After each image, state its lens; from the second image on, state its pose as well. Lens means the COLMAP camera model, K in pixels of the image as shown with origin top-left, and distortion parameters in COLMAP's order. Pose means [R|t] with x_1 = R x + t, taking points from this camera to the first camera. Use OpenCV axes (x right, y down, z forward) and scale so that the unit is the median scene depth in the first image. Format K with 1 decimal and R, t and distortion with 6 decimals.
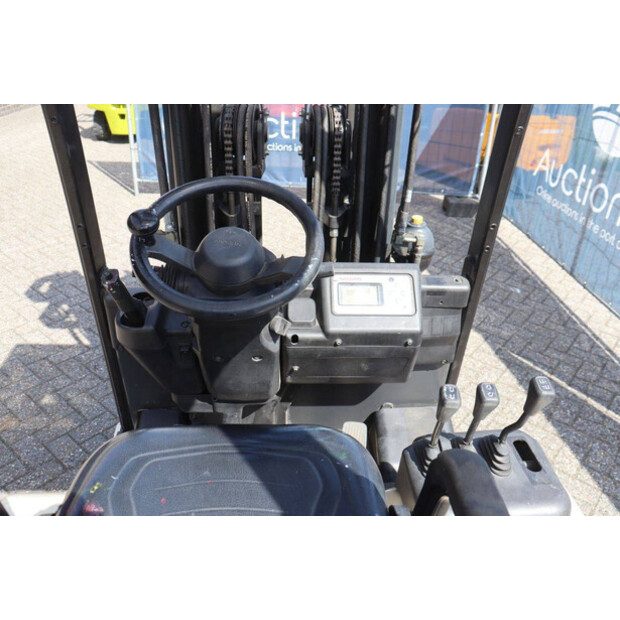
lens RADIAL K [[527.4, 0, 322.2], [0, 527.4, 310.2], [0, 0, 1]] dist [-0.133817, 0.104608]
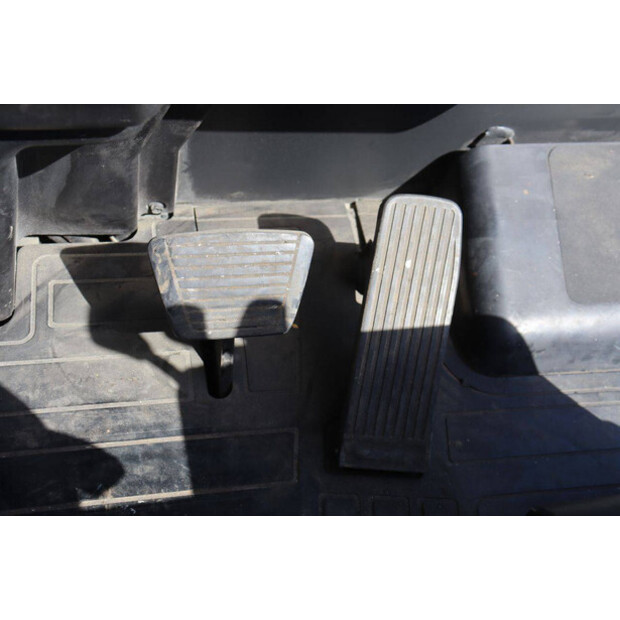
lens RADIAL K [[833.2, 0, 309.5], [0, 833.2, 288.2], [0, 0, 1]] dist [-0.002747, -0.010071]
pose [[0.987526, -0.002439, 0.157437, -0.073758], [-0.064126, 0.906973, 0.416280, 0.067965], [-0.143806, -0.421183, 0.895503, 0.564741]]
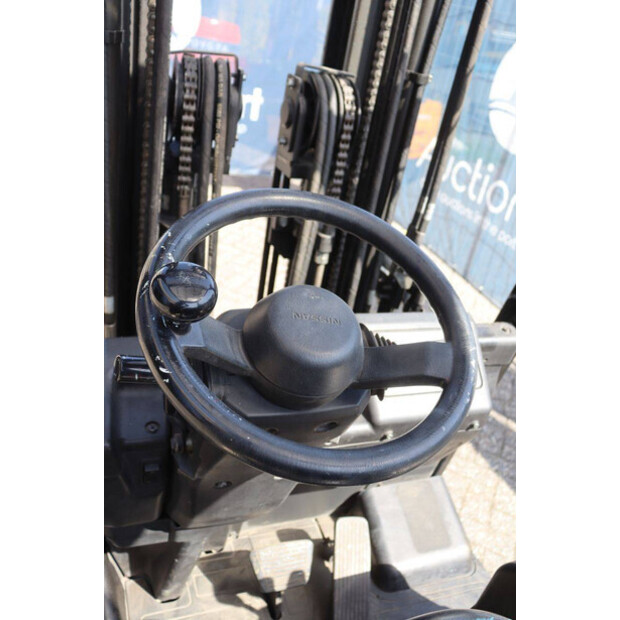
lens RADIAL K [[578.4, 0, 310.0], [0, 578.4, 310.0], [0, 0, 1]] dist [-0.069662, 0.012277]
pose [[0.954615, -0.015239, 0.297453, -0.223887], [0.010134, 0.999774, 0.018699, -0.091171], [-0.297671, -0.014836, 0.954553, 0.258686]]
